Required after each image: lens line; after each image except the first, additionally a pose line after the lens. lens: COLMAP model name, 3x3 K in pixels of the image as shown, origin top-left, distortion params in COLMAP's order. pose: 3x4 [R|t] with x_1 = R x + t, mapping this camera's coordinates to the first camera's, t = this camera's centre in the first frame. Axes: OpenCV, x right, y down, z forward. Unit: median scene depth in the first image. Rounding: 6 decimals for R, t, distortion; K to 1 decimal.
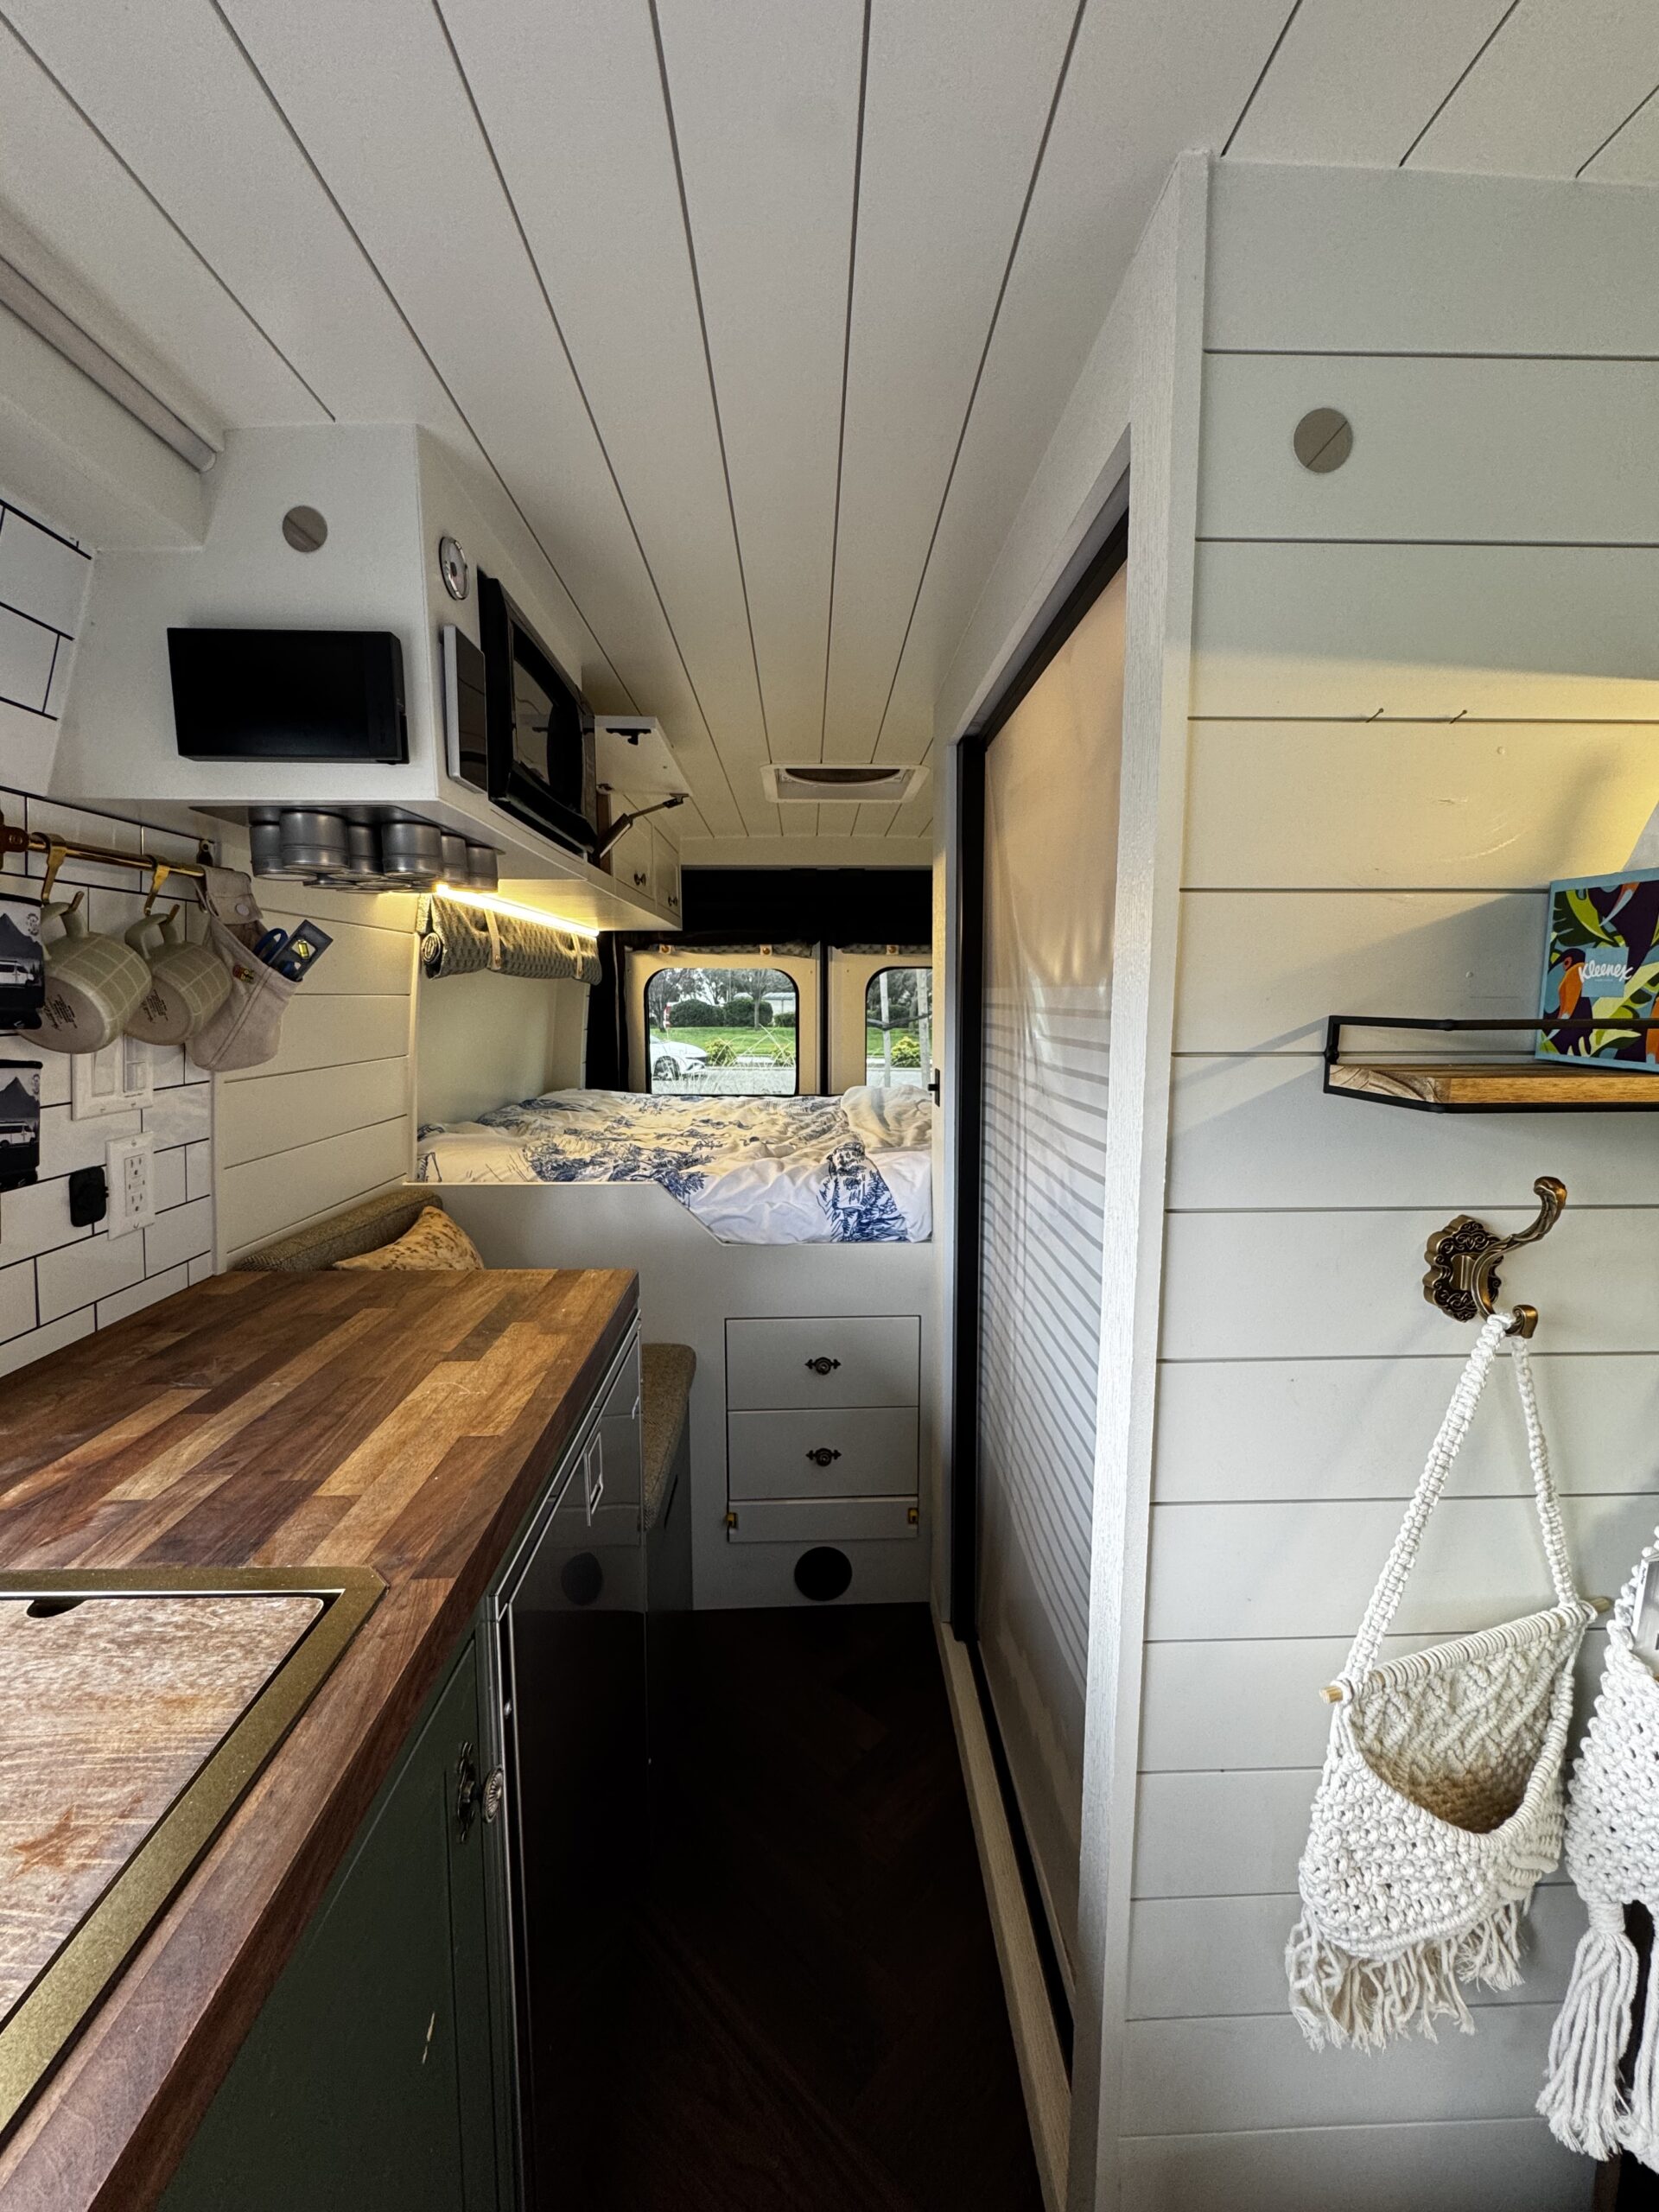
lens RADIAL K [[880.8, 0, 835.1], [0, 880.8, 1105.1], [0, 0, 1]] dist [-0.001470, -0.000282]
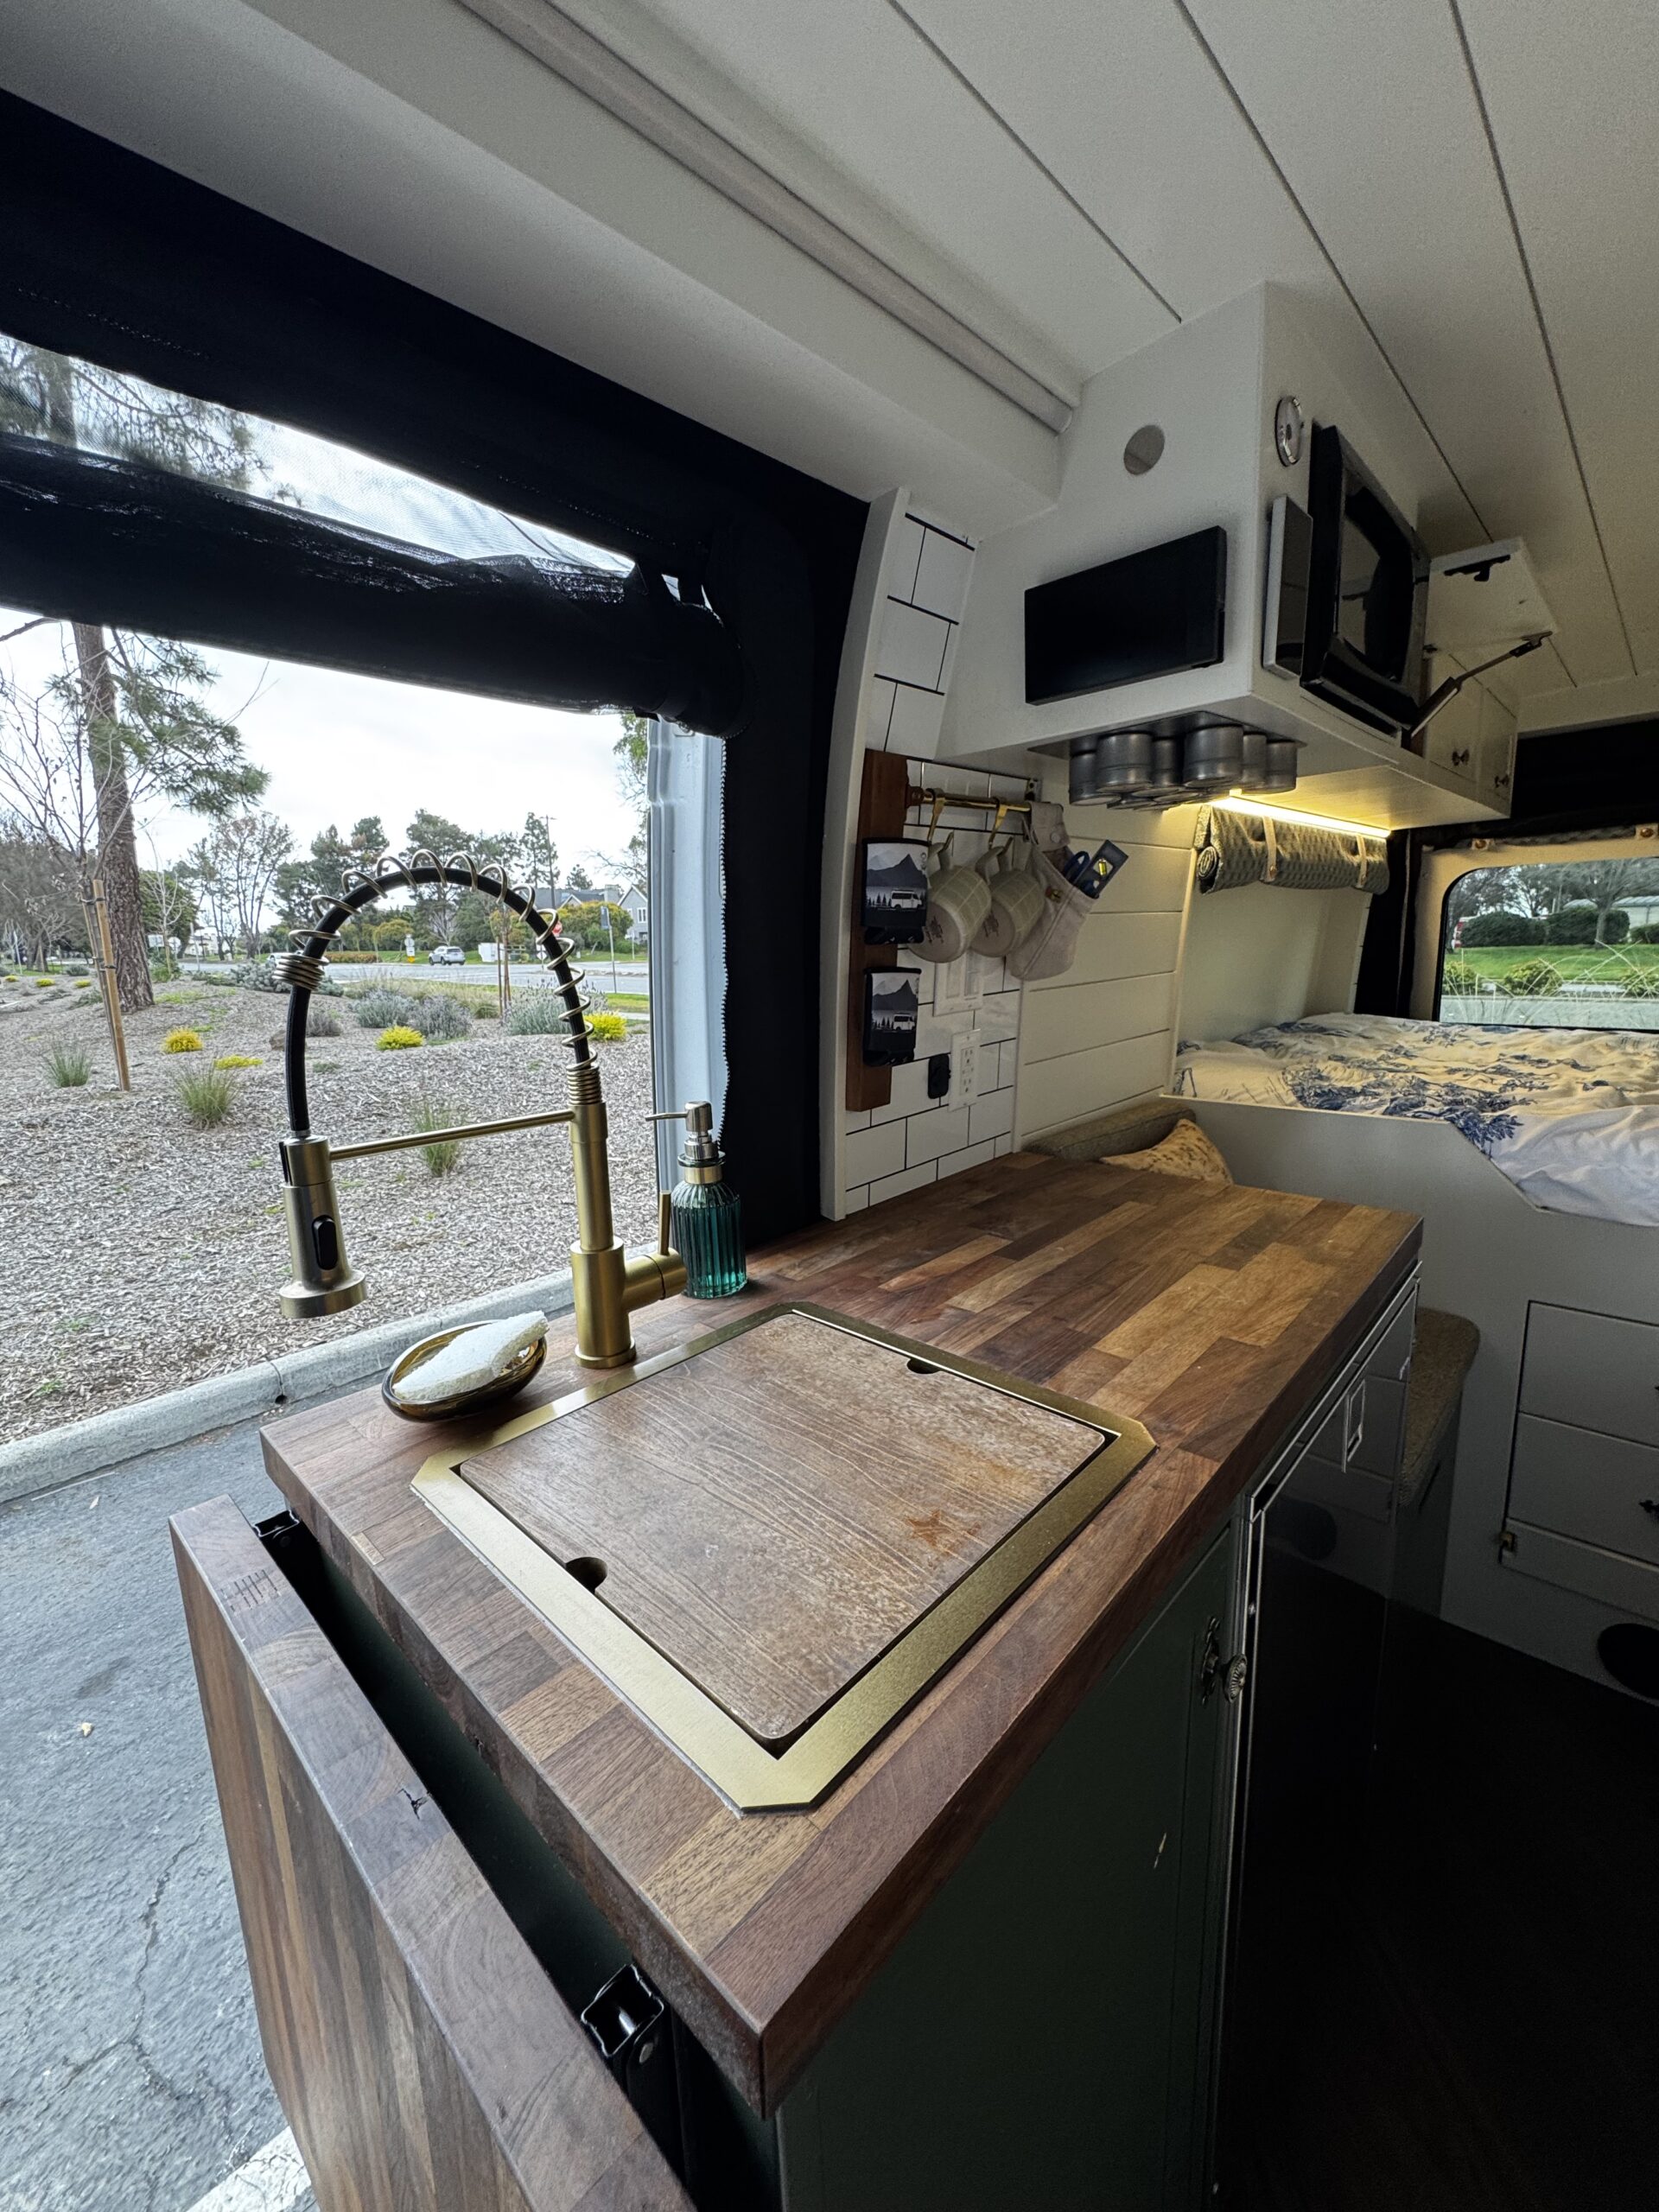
lens RADIAL K [[883.6, 0, 838.1], [0, 883.6, 1105.4], [0, 0, 1]] dist [-0.001932, 0.000141]
pose [[0.703373, 0.103382, -0.703263, -0.039109], [-0.044812, 0.993848, 0.101279, 0.022568], [0.709407, -0.039722, 0.703679, -0.018292]]
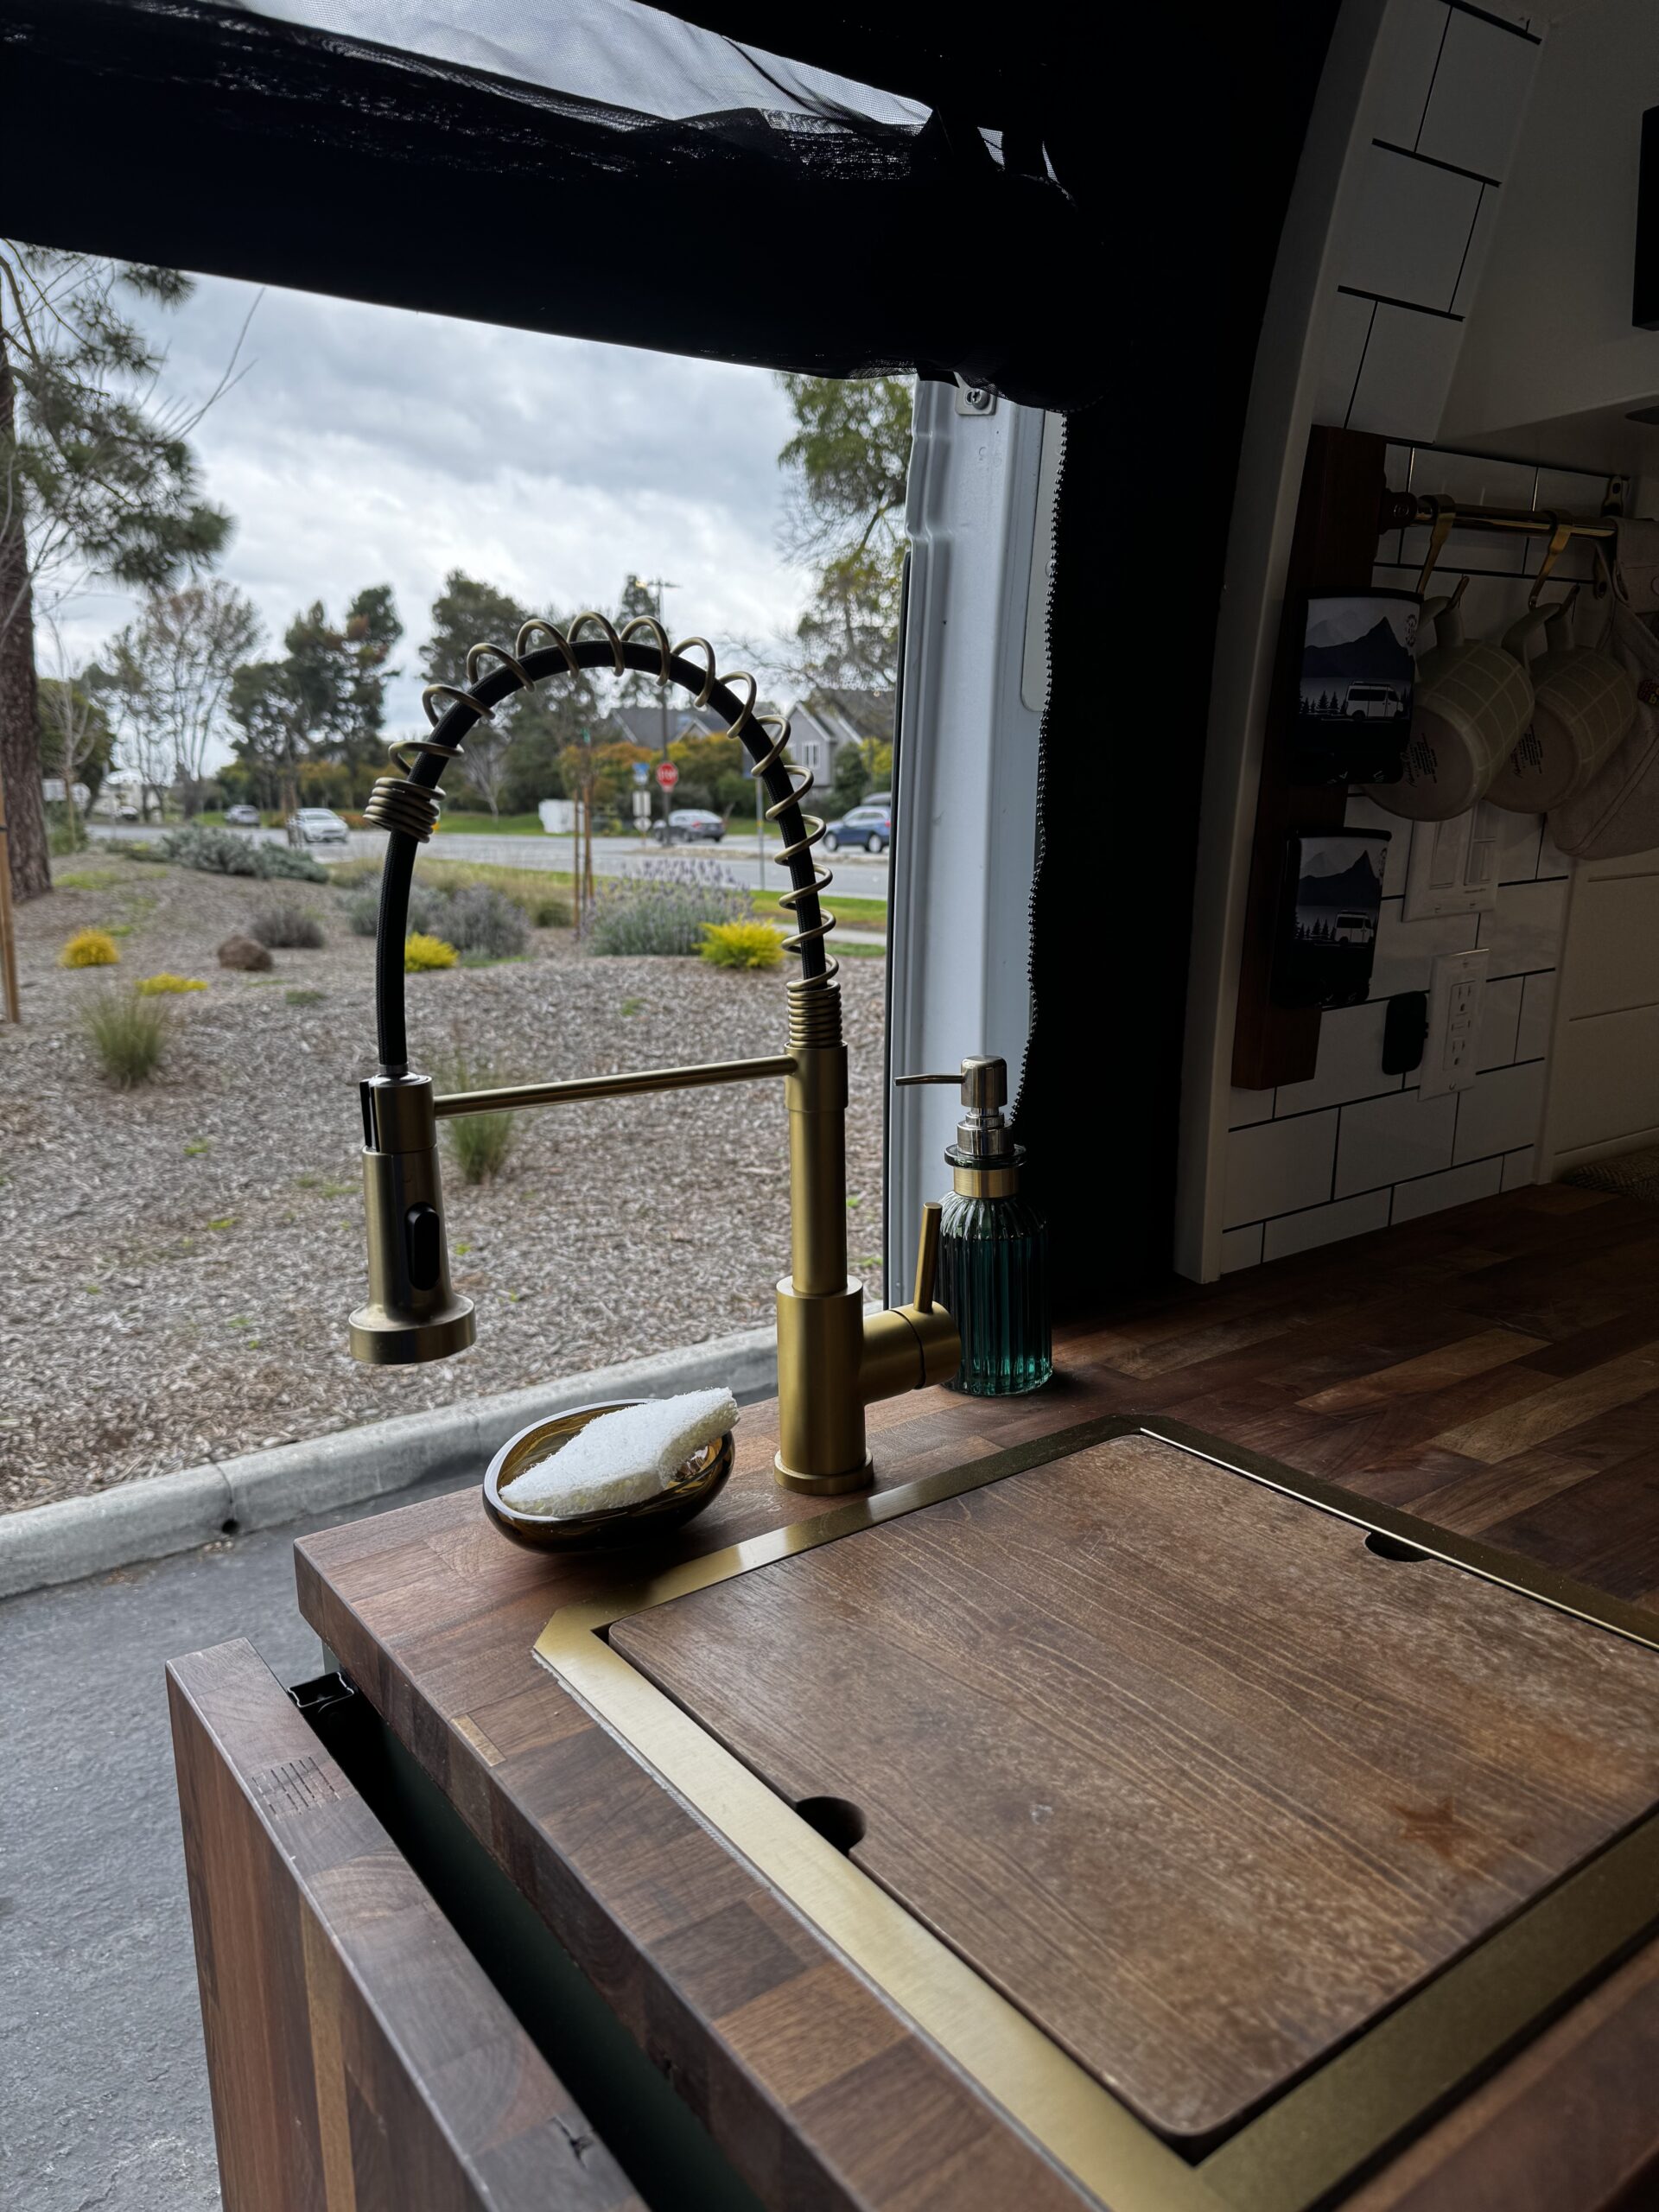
lens RADIAL K [[1575.9, 0, 833.9], [0, 1575.9, 1111.8], [0, 0, 1]] dist [0.013571, -0.024803]
pose [[0.550642, 0.140457, -0.822840, -0.062316], [-0.067518, 0.990006, 0.123809, 0.042528], [0.832007, -0.012618, 0.554622, -0.074851]]
